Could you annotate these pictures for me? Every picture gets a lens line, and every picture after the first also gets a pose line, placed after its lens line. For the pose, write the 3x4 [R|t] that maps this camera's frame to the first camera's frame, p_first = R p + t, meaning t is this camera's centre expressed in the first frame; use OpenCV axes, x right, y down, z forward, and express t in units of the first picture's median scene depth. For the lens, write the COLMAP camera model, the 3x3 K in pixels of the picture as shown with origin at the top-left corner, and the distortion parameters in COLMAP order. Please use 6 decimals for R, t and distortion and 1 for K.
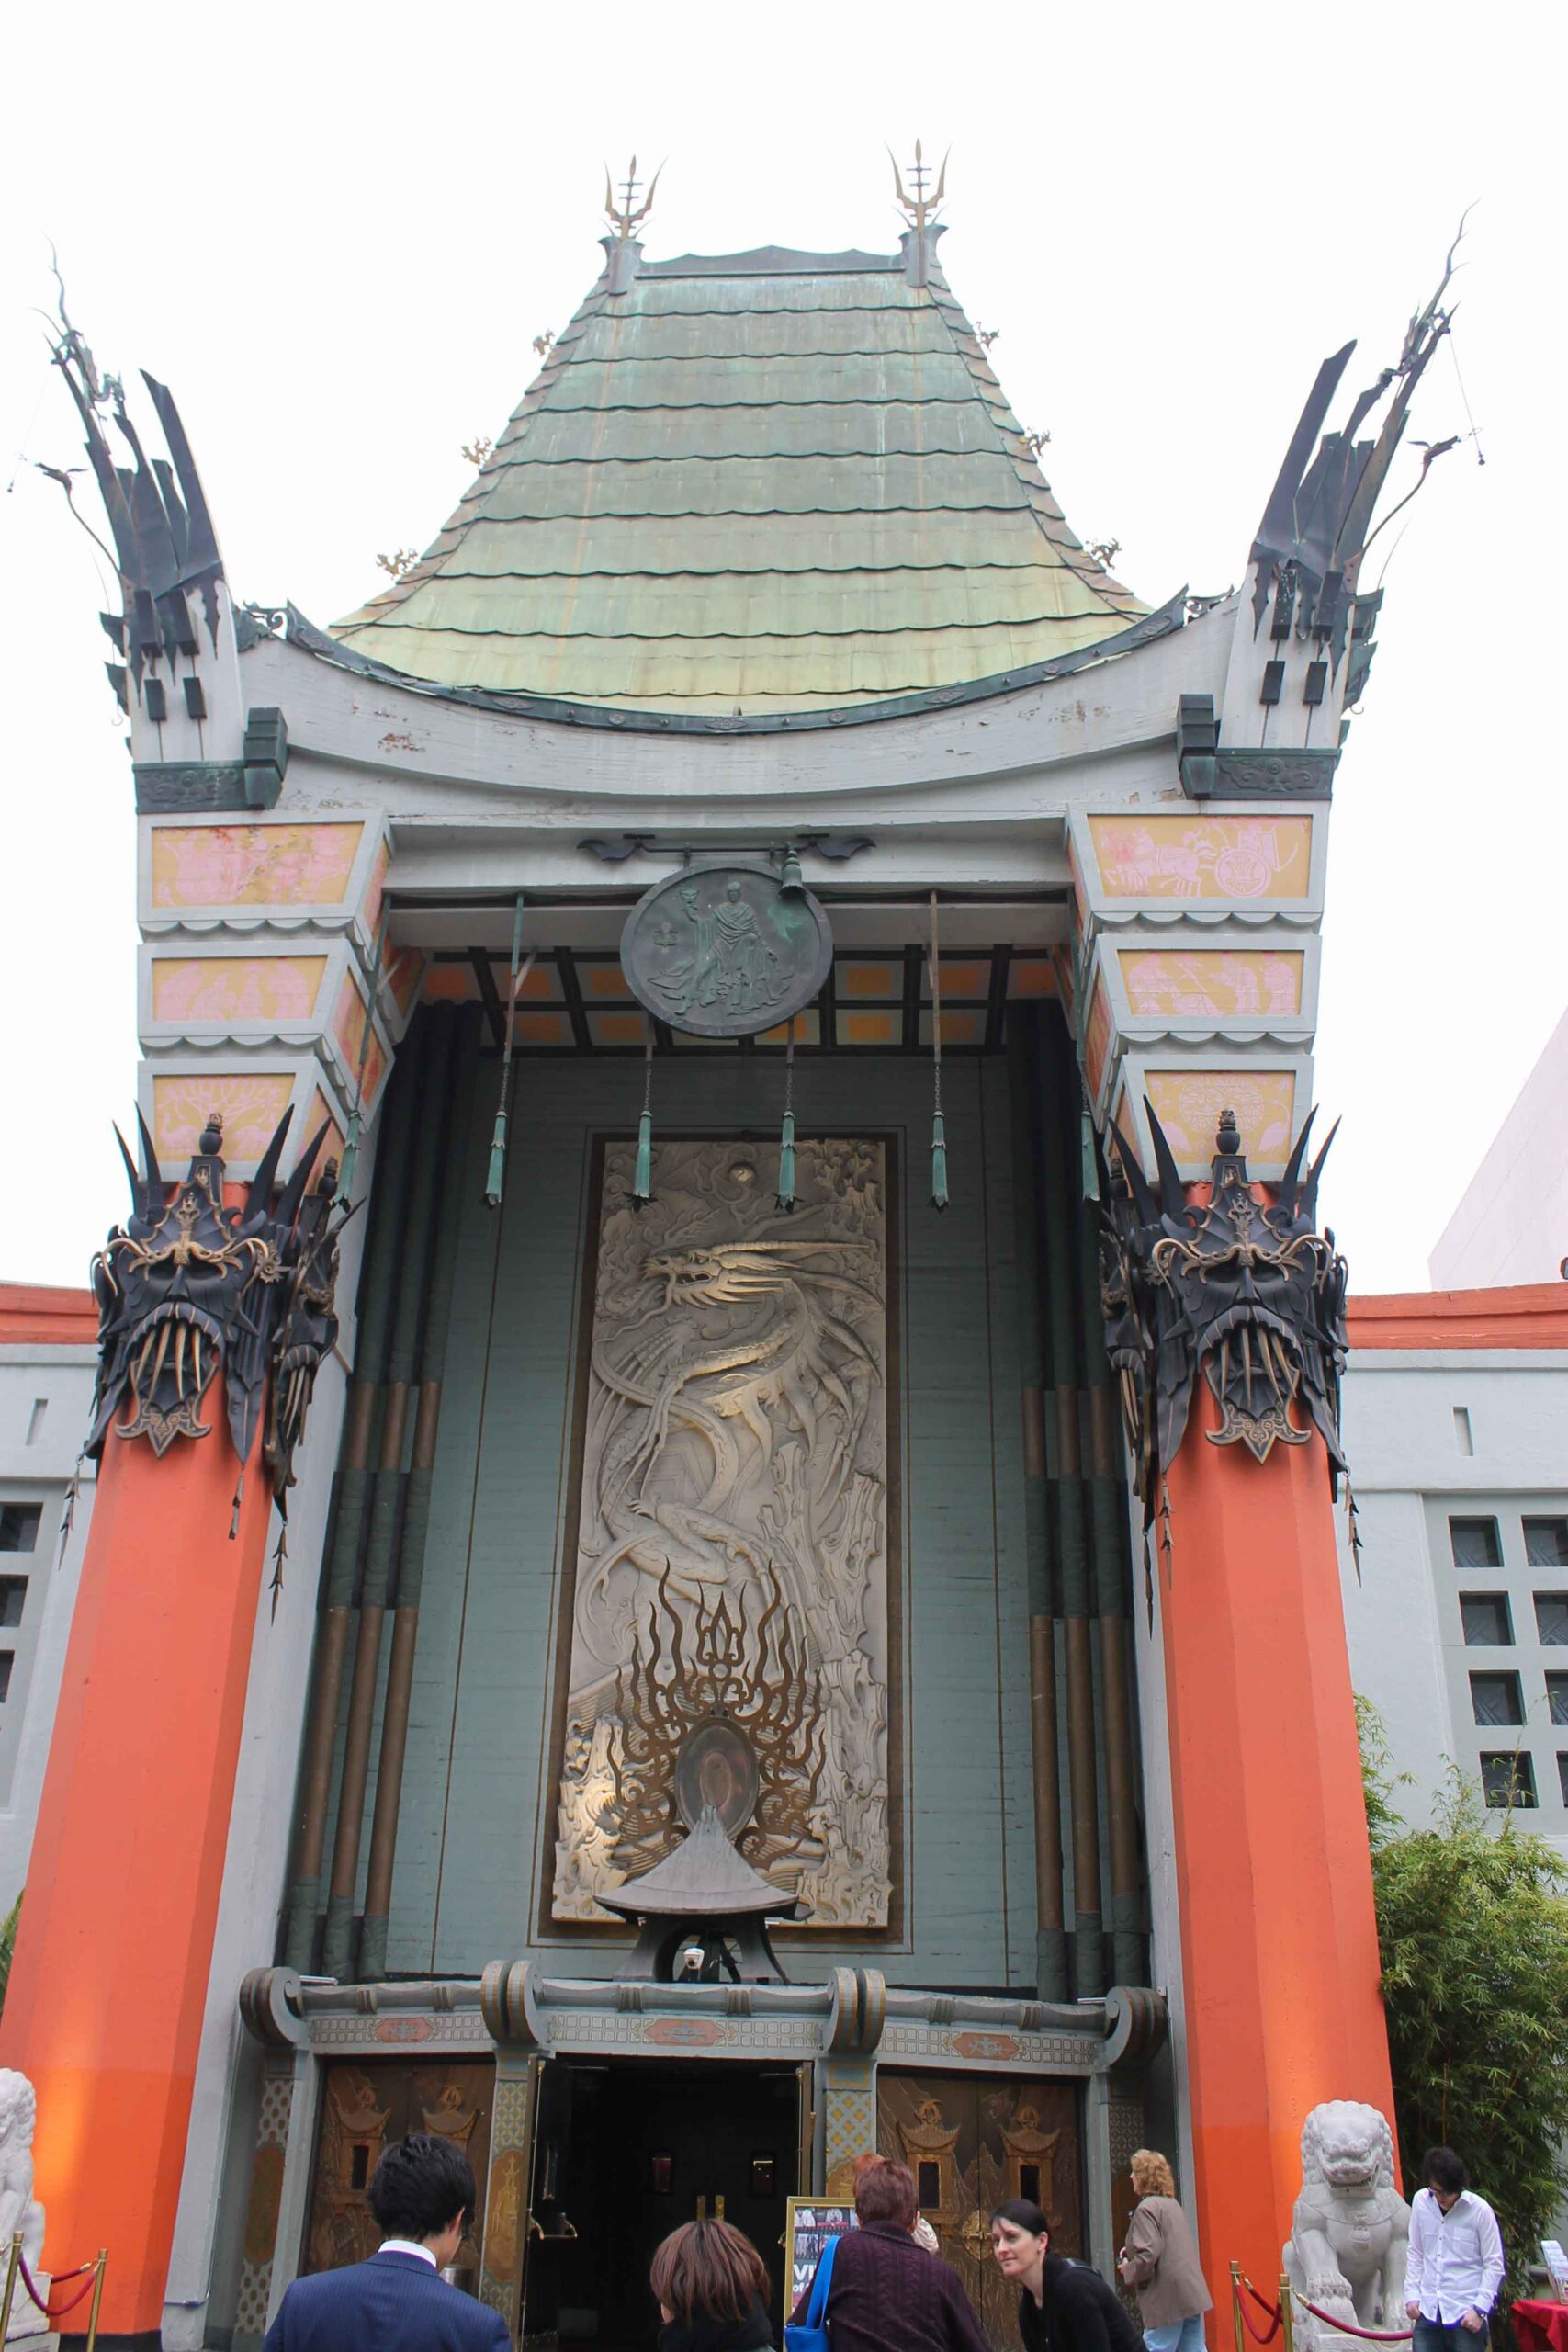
lens RADIAL K [[1925.6, 0, 725.2], [0, 1925.6, 1173.9], [0, 0, 1]] dist [-0.123811, 0.013505]
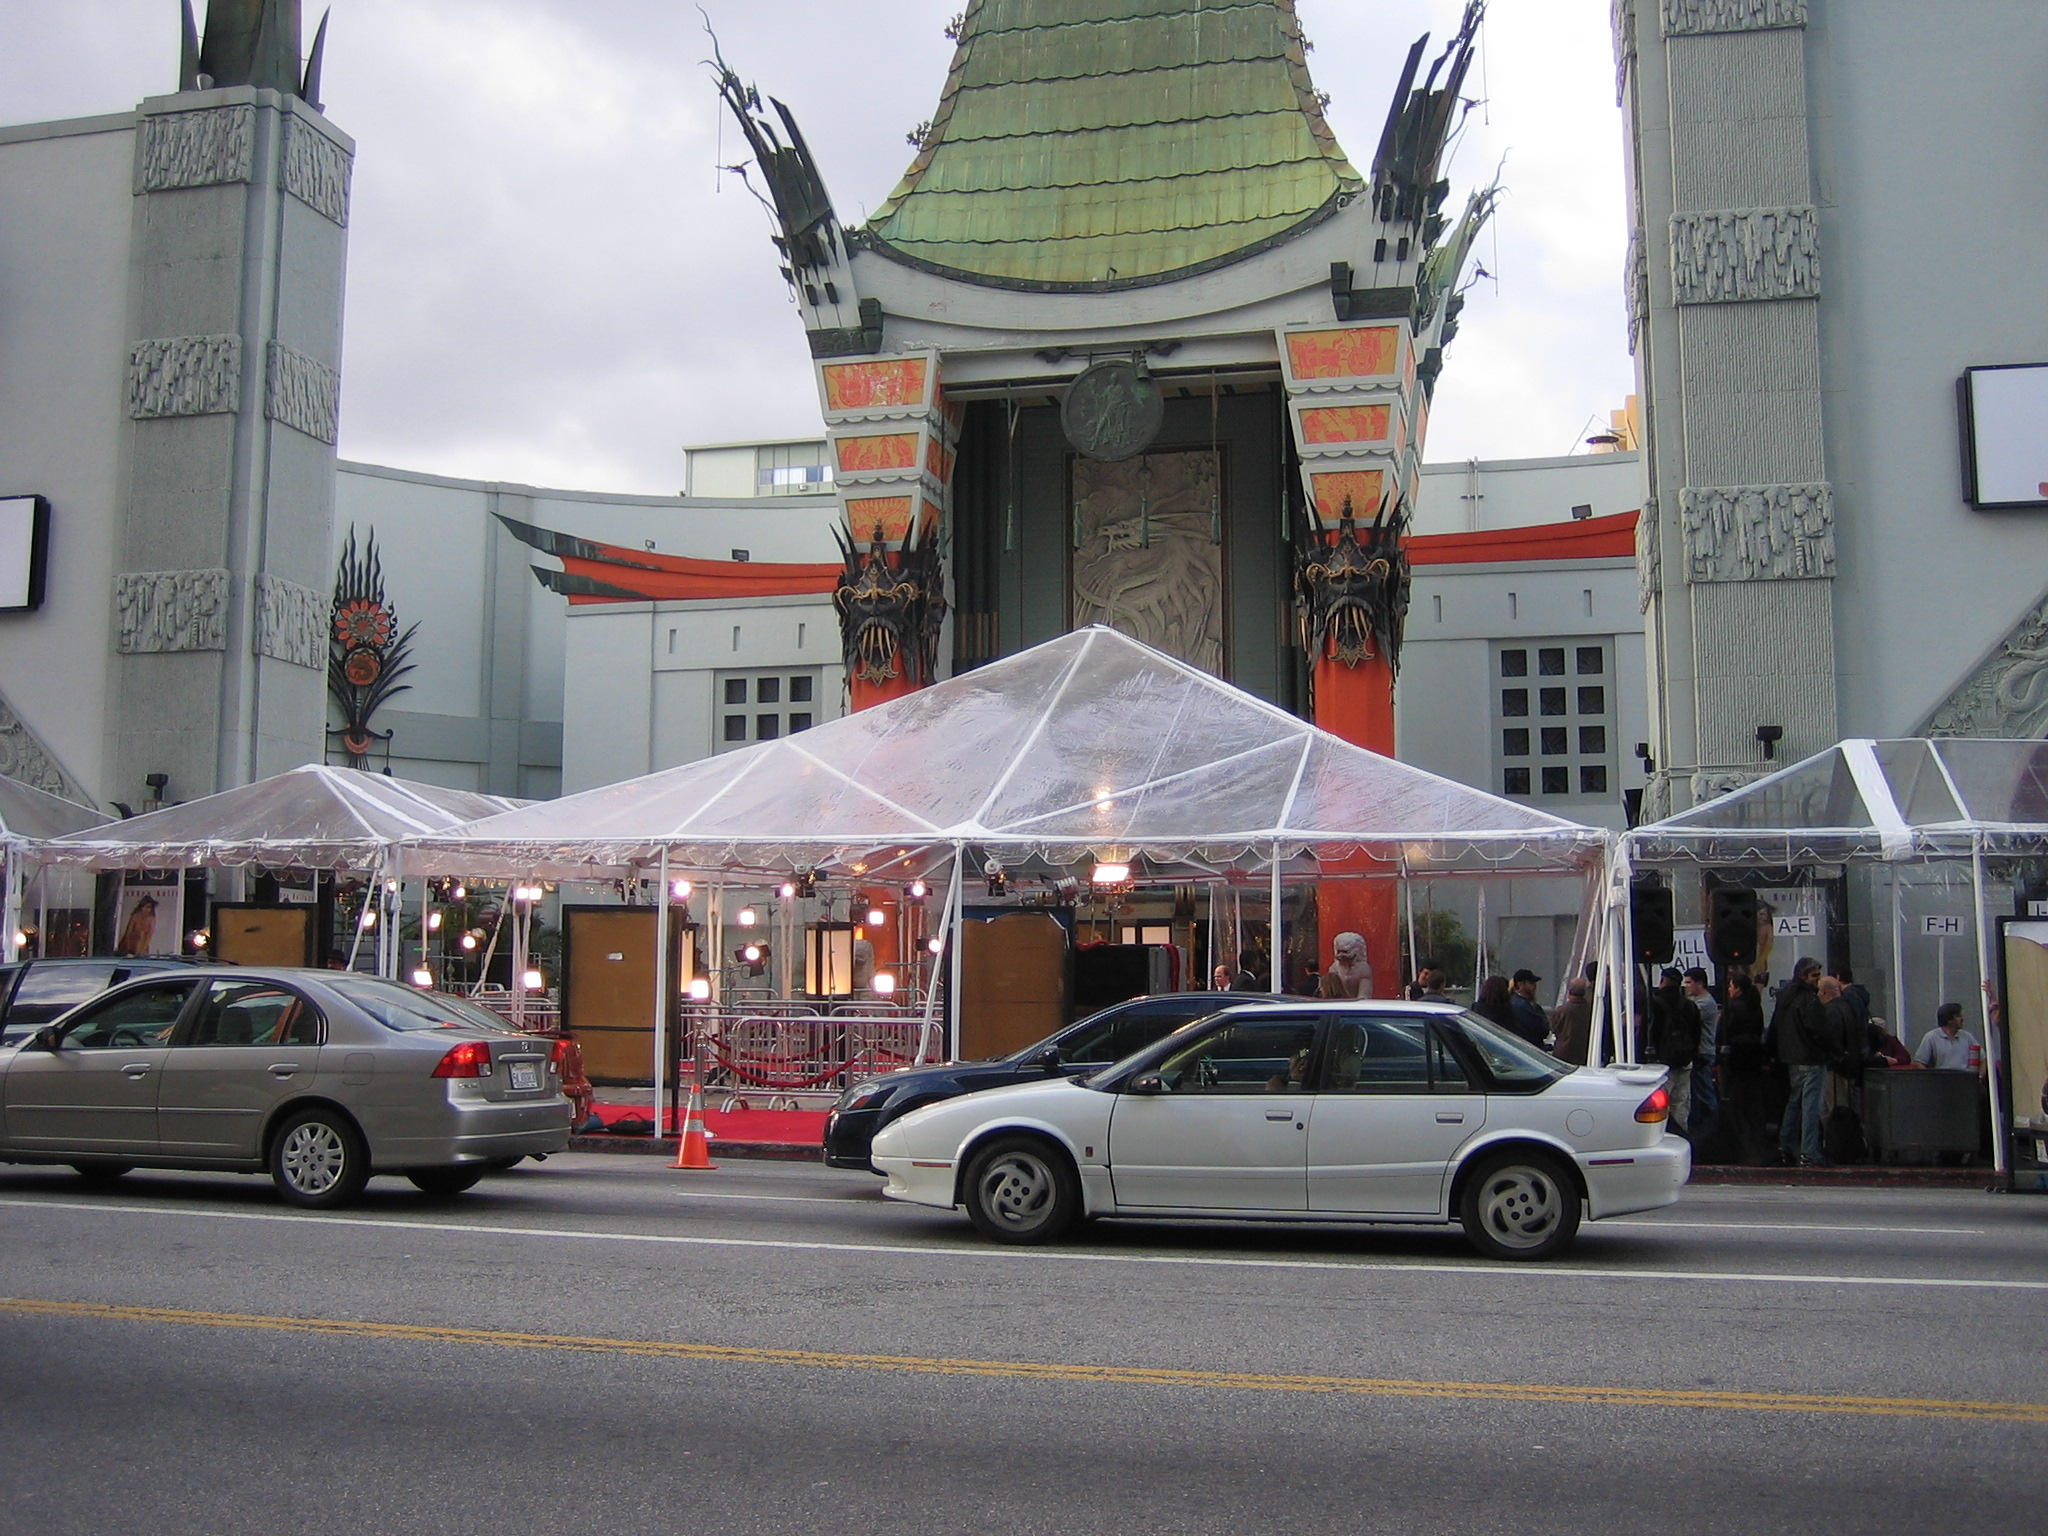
lens RADIAL K [[2088.0, 0, 986.1], [0, 2088.0, 767.9], [0, 0, 1]] dist [-0.289063, -0.005091]
pose [[0.981550, -0.051548, -0.184127, 0.236545], [0.117917, 0.921243, 0.370684, -0.555686], [0.150518, -0.385557, 0.910324, -1.073414]]
